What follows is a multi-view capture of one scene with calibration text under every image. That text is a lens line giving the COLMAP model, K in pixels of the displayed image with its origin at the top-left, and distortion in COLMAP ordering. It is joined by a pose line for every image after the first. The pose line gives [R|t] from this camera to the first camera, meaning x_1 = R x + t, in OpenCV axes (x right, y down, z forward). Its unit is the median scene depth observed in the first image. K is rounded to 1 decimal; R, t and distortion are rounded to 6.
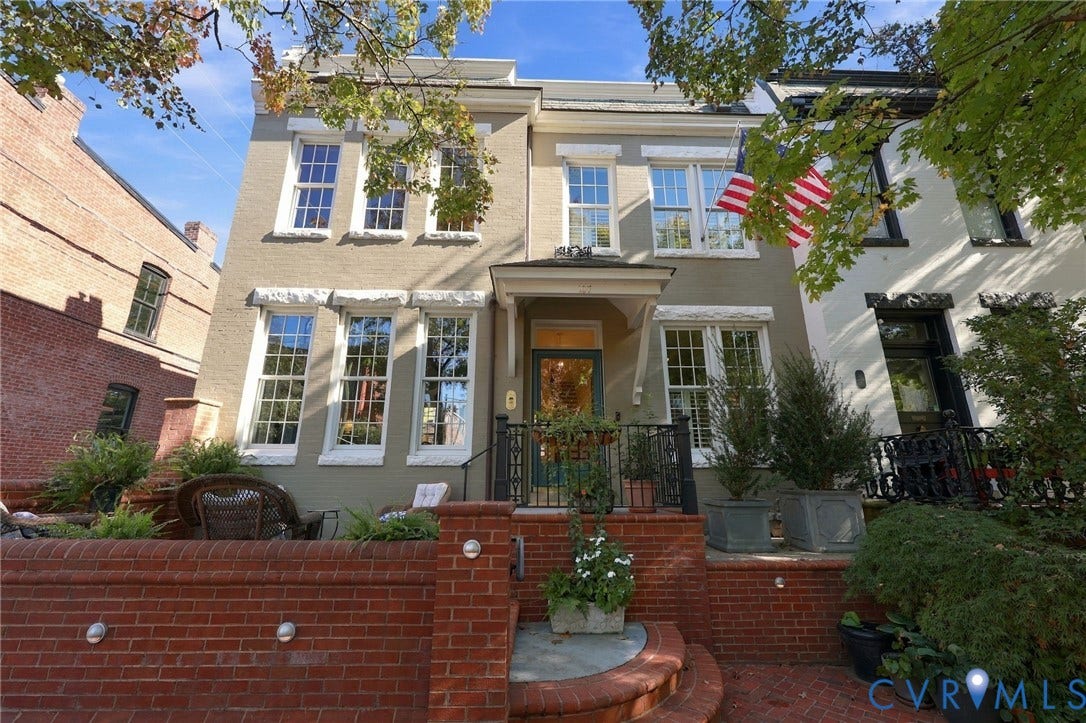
lens RADIAL K [[443.0, 0, 540.8], [0, 443.0, 353.5], [0, 0, 1]] dist [-0.001196, -0.000001]
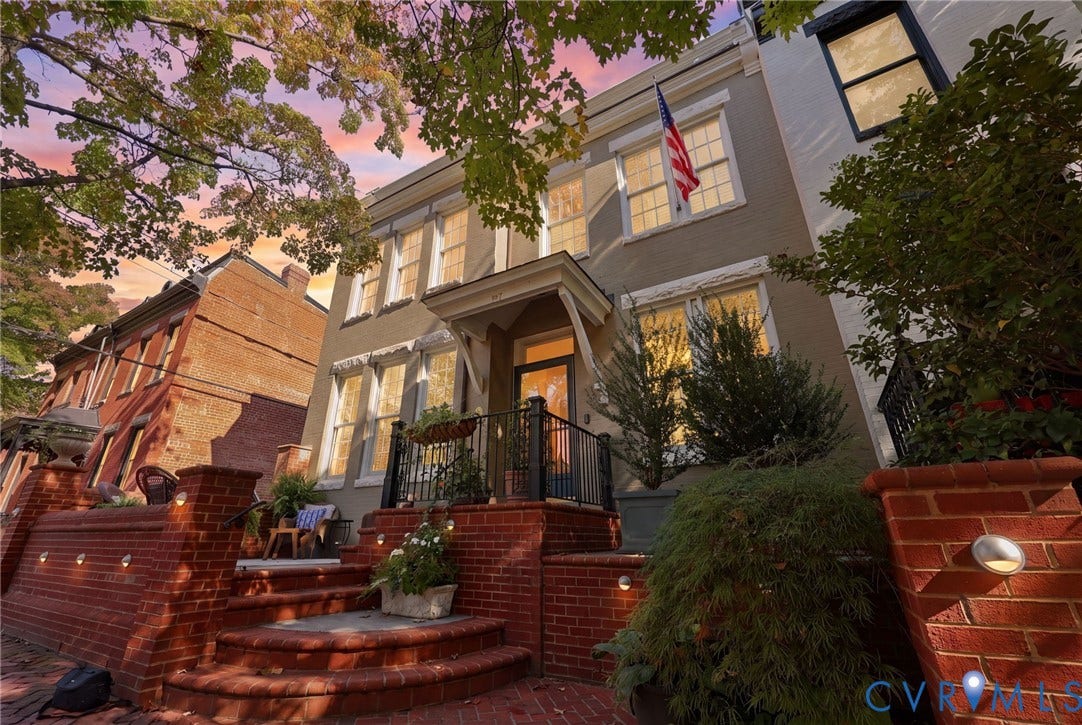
lens RADIAL K [[434.7, 0, 541.0], [0, 434.7, 362.5], [0, 0, 1]] dist [-0.000852, -0.000068]
pose [[0.849001, -0.201563, -0.488435, 0.572923], [0.146995, 0.977990, -0.148079, 0.150036], [0.507532, 0.053921, 0.859944, 0.158185]]
